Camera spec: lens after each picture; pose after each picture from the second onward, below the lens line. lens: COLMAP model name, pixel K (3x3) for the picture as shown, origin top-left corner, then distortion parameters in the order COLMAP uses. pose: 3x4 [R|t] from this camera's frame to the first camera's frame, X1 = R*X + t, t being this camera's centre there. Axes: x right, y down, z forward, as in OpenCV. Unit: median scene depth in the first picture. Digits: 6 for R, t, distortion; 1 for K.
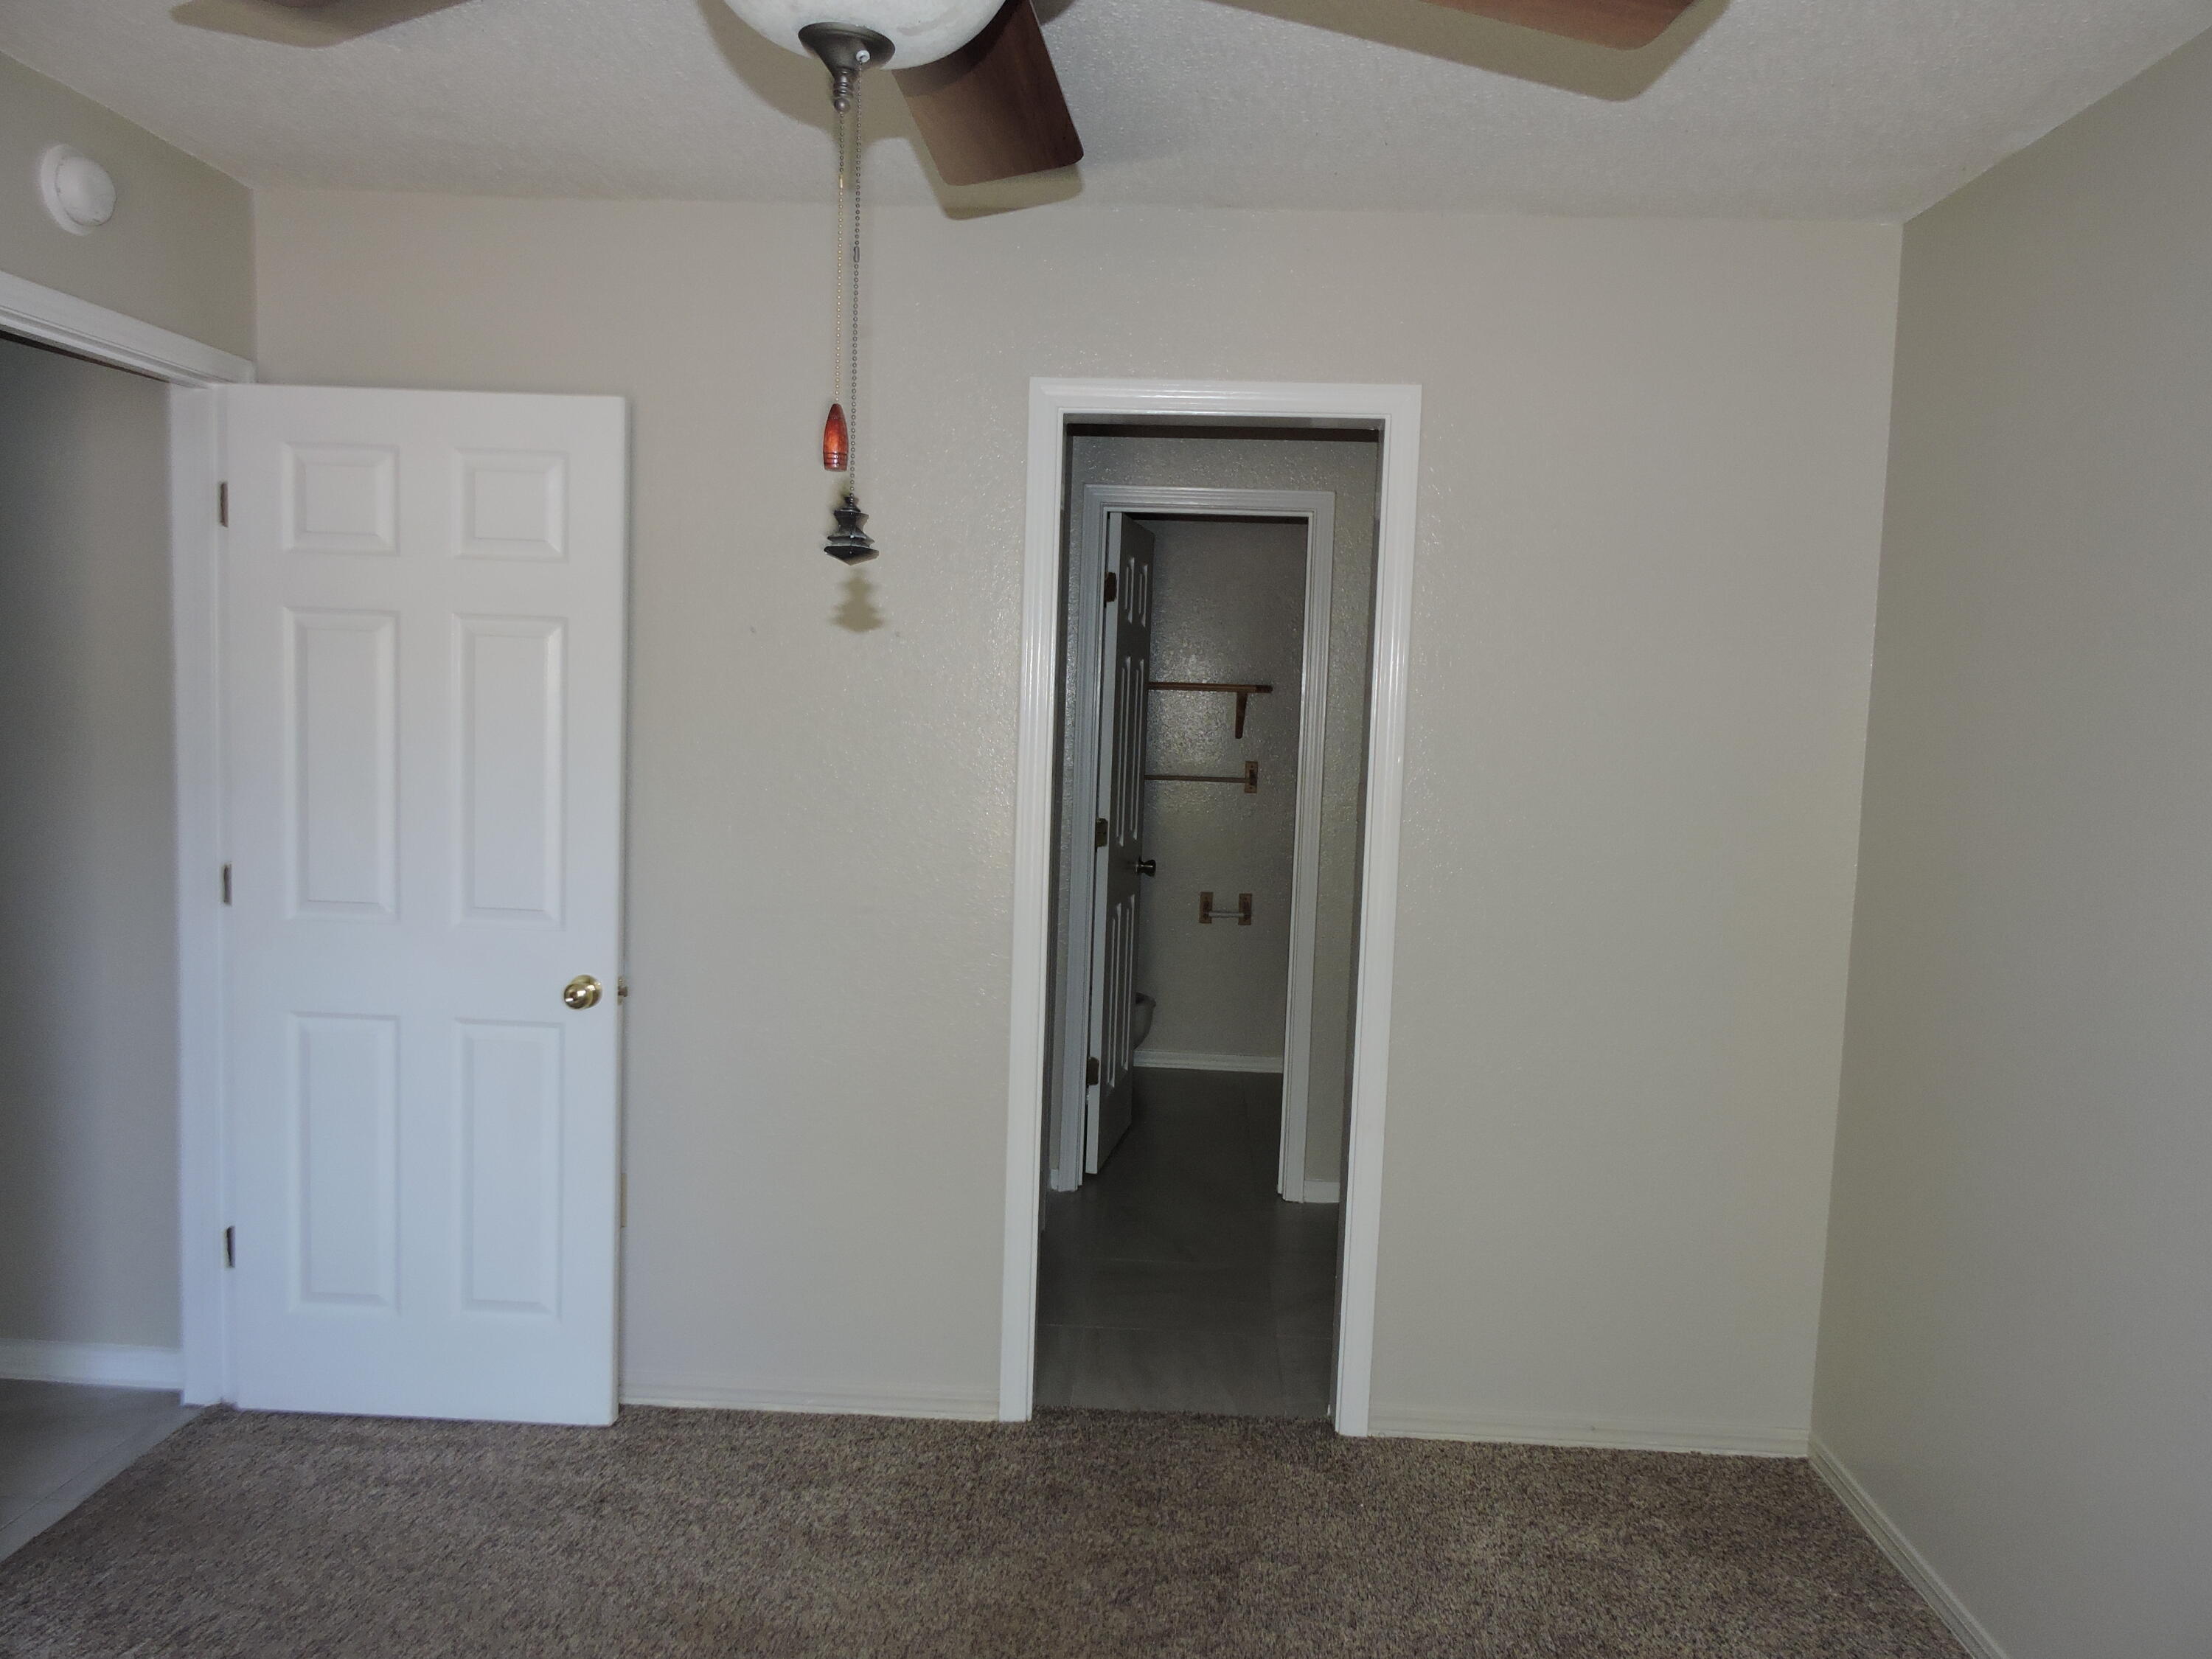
lens RADIAL K [[1590.2, 0, 1107.0], [0, 1590.2, 839.1], [0, 0, 1]] dist [0.011670, -0.009983]
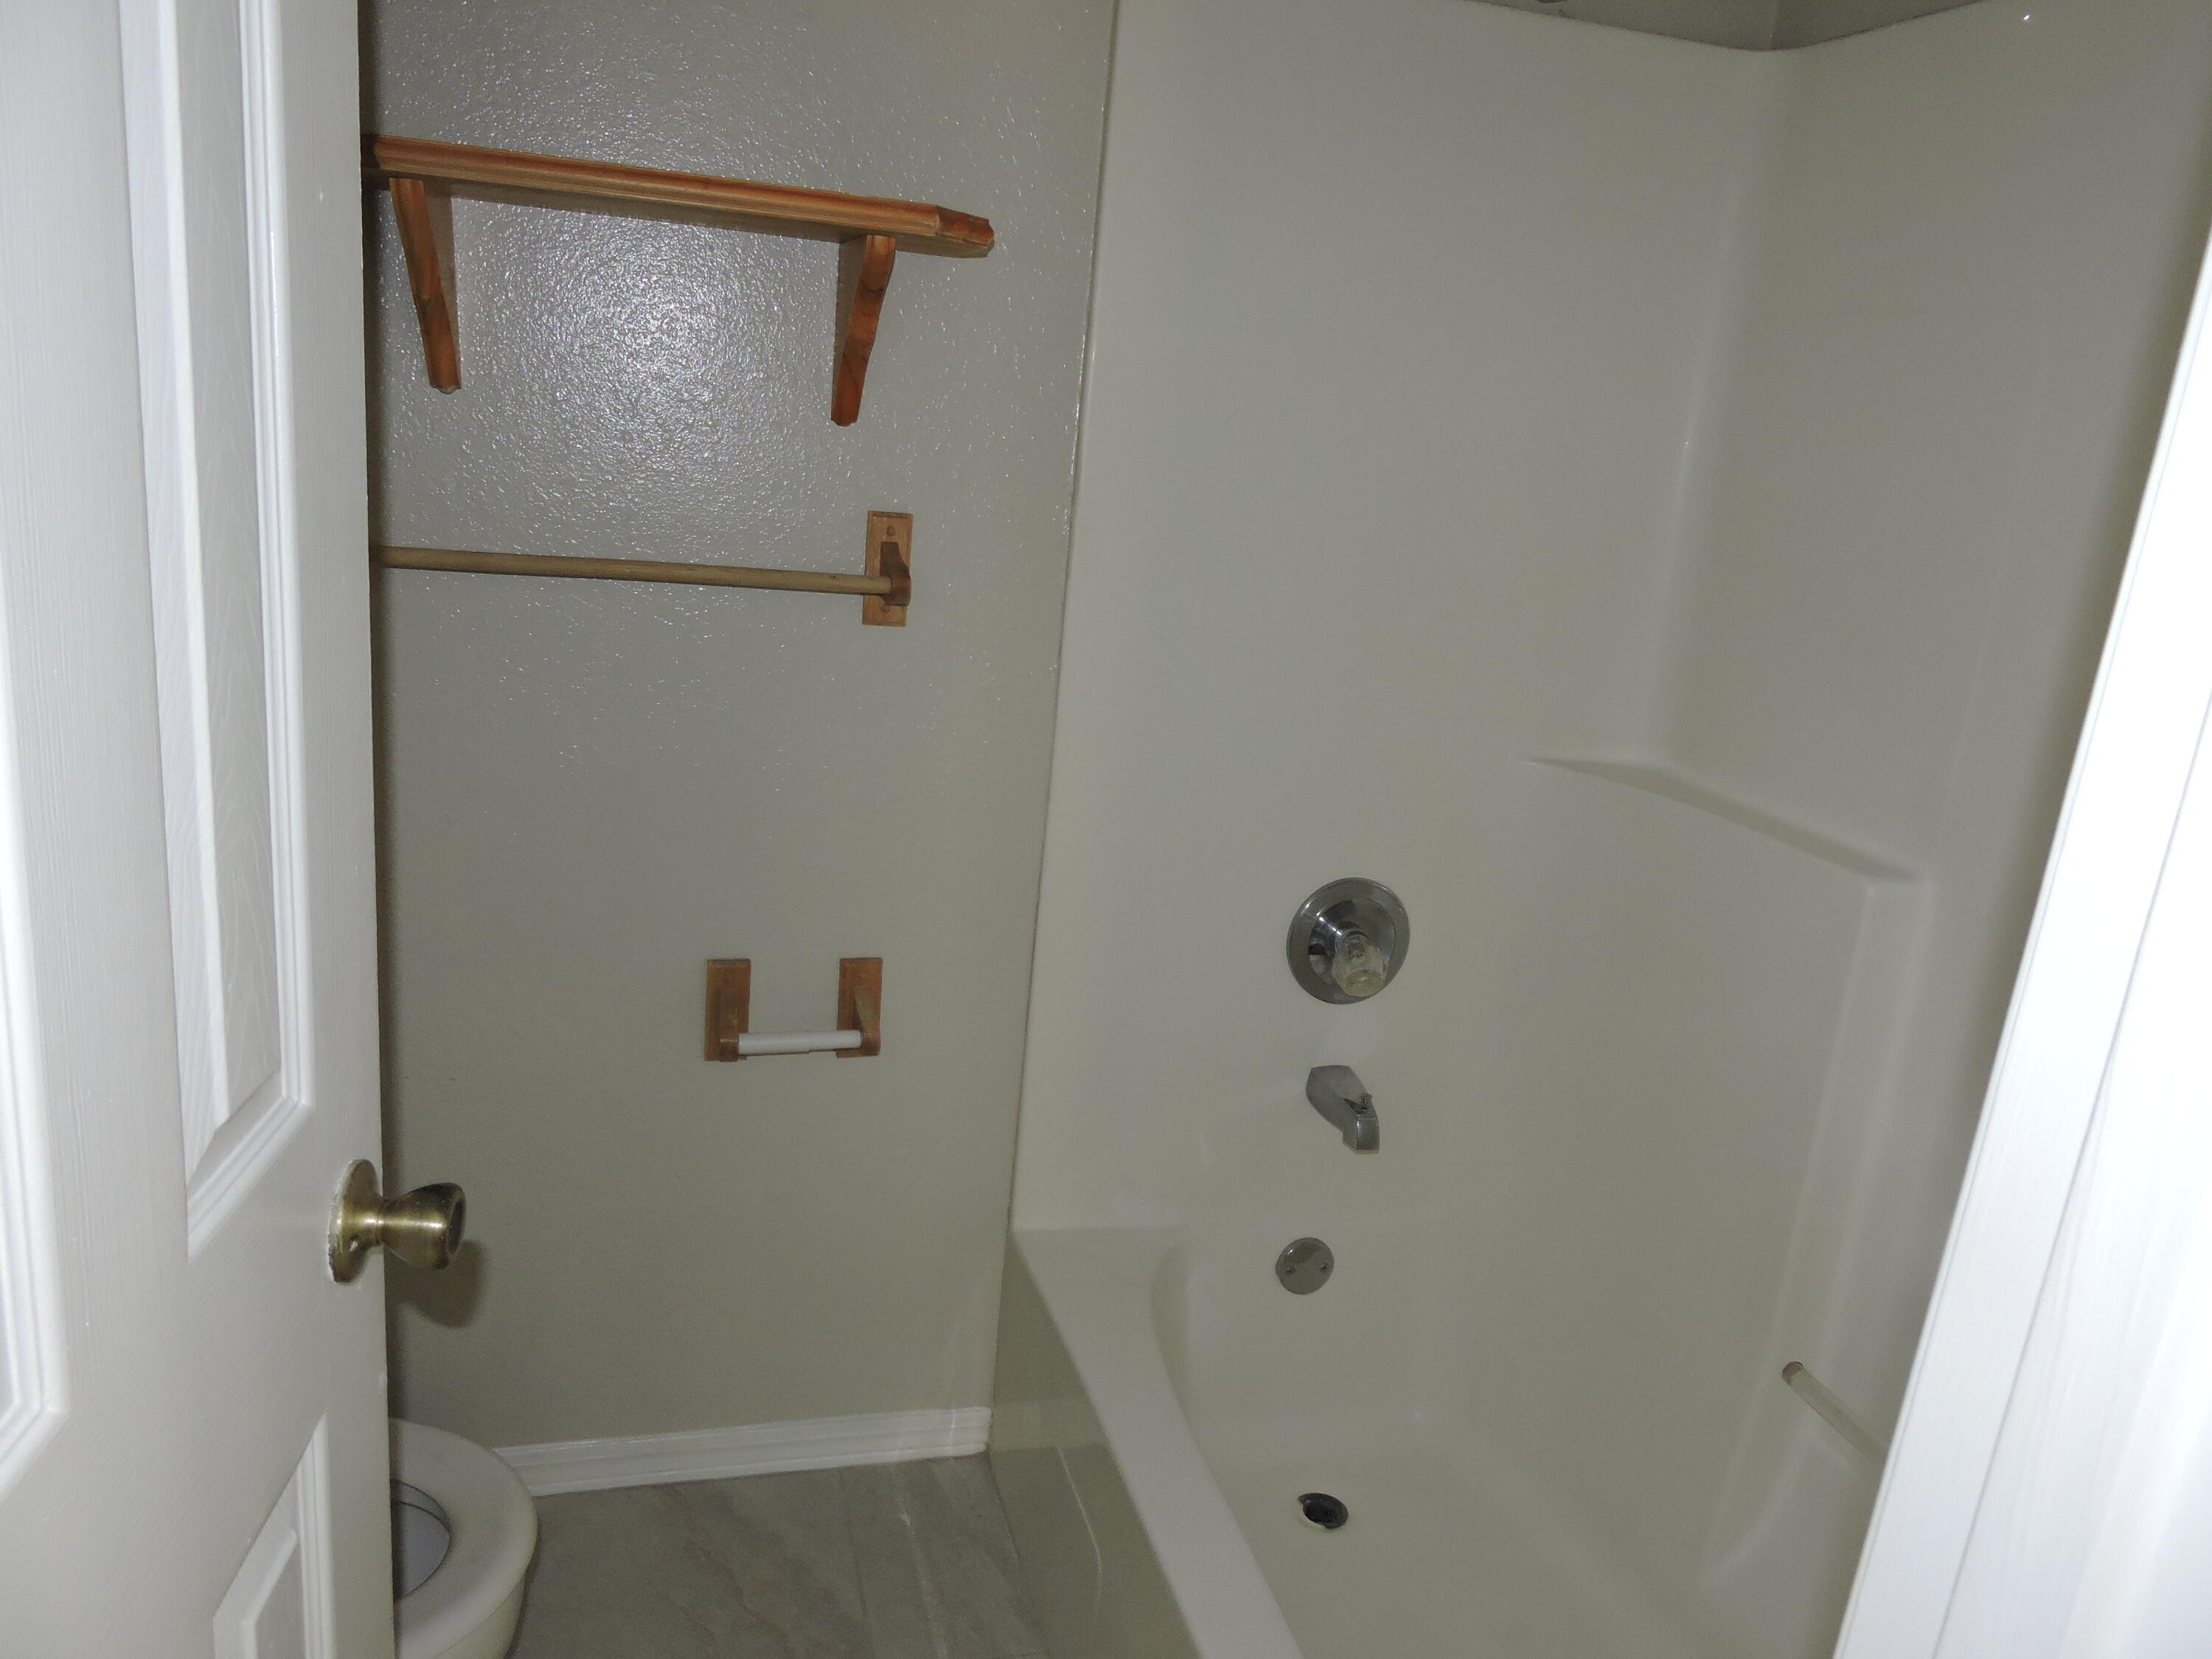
lens RADIAL K [[1590.2, 0, 1109.5], [0, 1590.2, 826.9], [0, 0, 1]] dist [0.011670, -0.009983]
pose [[0.950672, -0.021522, 0.309450, 0.040068], [-0.044893, 0.977542, 0.205906, -0.054194], [-0.306932, -0.209641, 0.928355, 0.719676]]
